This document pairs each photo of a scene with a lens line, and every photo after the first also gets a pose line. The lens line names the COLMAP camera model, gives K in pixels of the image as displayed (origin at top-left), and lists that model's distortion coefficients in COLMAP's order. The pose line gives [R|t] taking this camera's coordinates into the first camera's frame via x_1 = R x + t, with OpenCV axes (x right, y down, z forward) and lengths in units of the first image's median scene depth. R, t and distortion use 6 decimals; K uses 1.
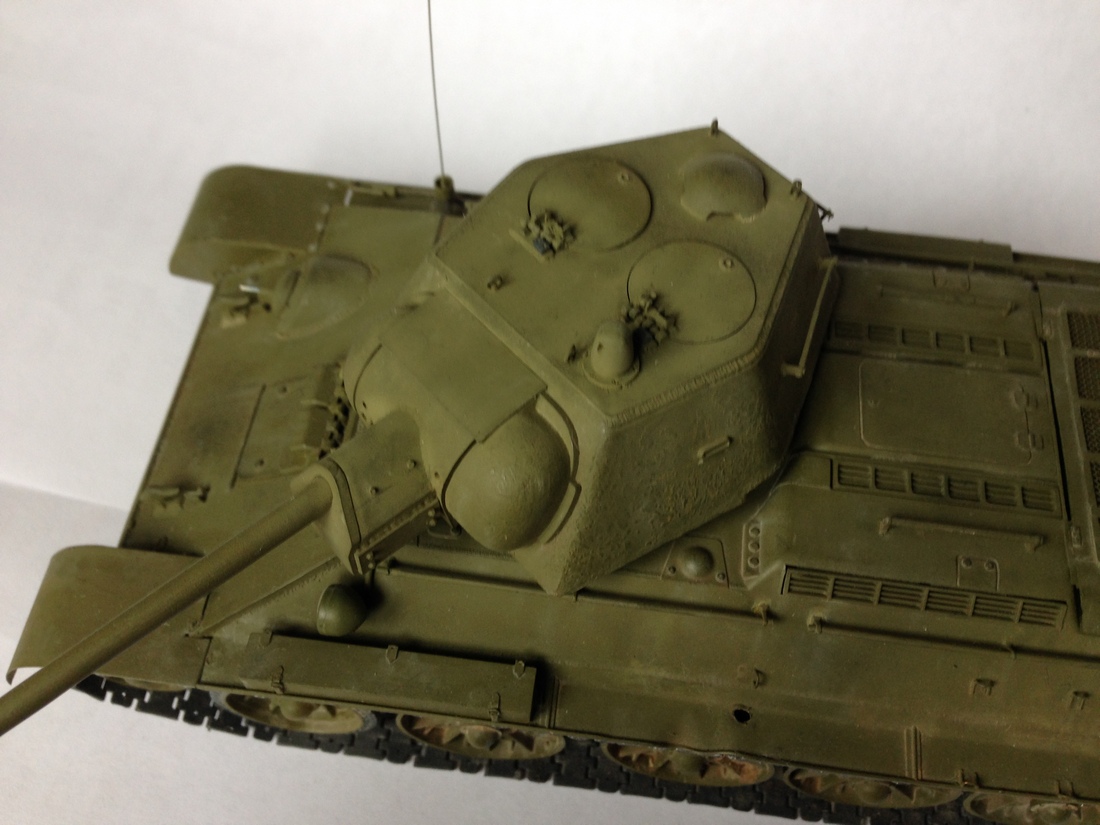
lens RADIAL K [[1081.3, 0, 550.0], [0, 1081.3, 412.5], [0, 0, 1]] dist [0.065592, -0.228649]
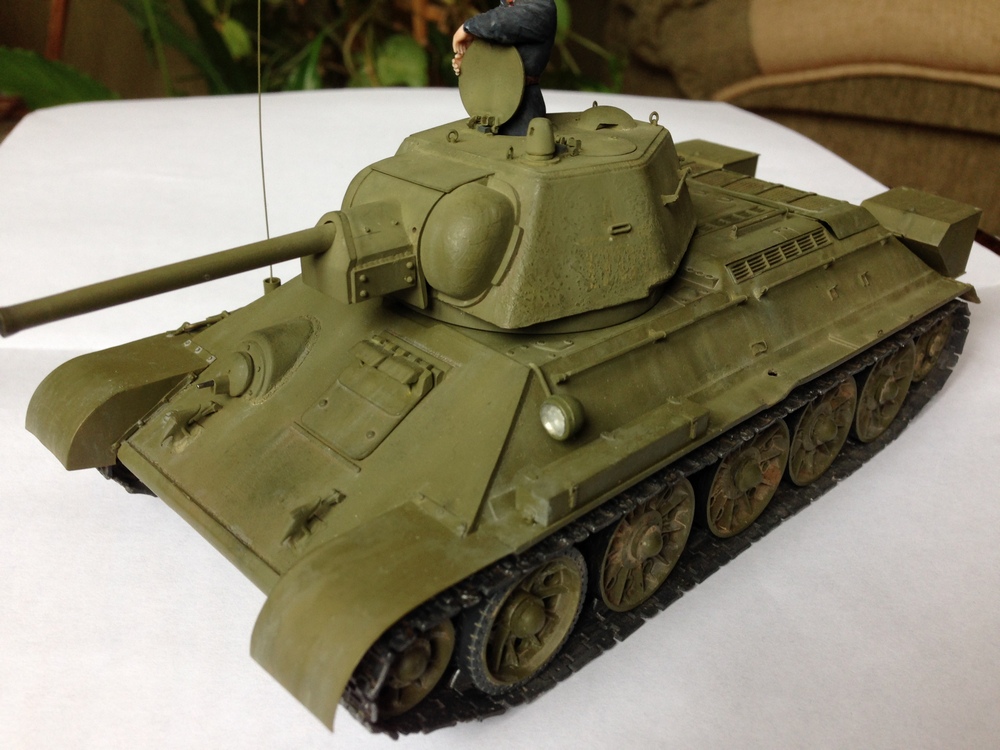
lens RADIAL K [[960.8, 0, 500.0], [0, 960.8, 375.0], [0, 0, 1]] dist [0.021869, 0.009628]
pose [[0.997622, -0.026646, 0.063565, -0.078946], [0.054685, 0.867375, -0.494642, 0.796257], [-0.041954, 0.496942, 0.866769, 0.067509]]
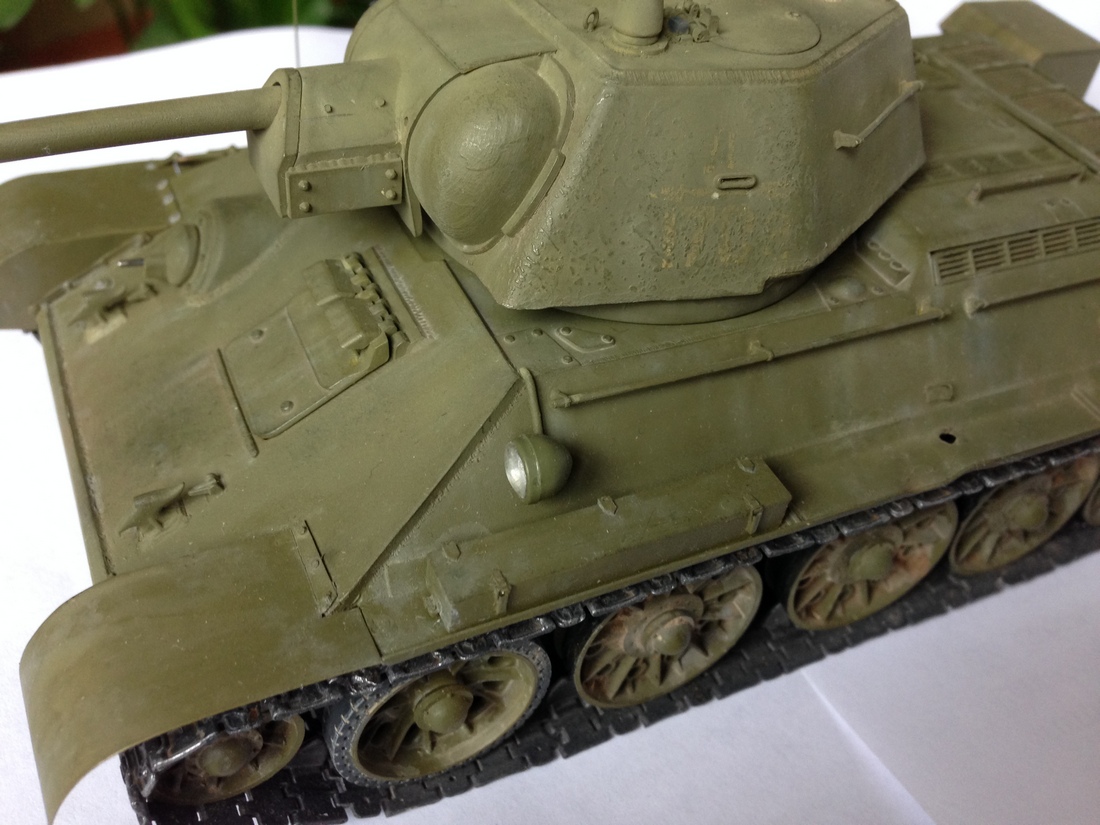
lens RADIAL K [[1081.3, 0, 550.0], [0, 1081.3, 412.5], [0, 0, 1]] dist [0.065592, -0.228649]
pose [[0.965876, 0.225613, -0.127206, 0.166212], [-0.252020, 0.931950, -0.260681, 0.467101], [0.059737, 0.283844, 0.957008, 0.251992]]
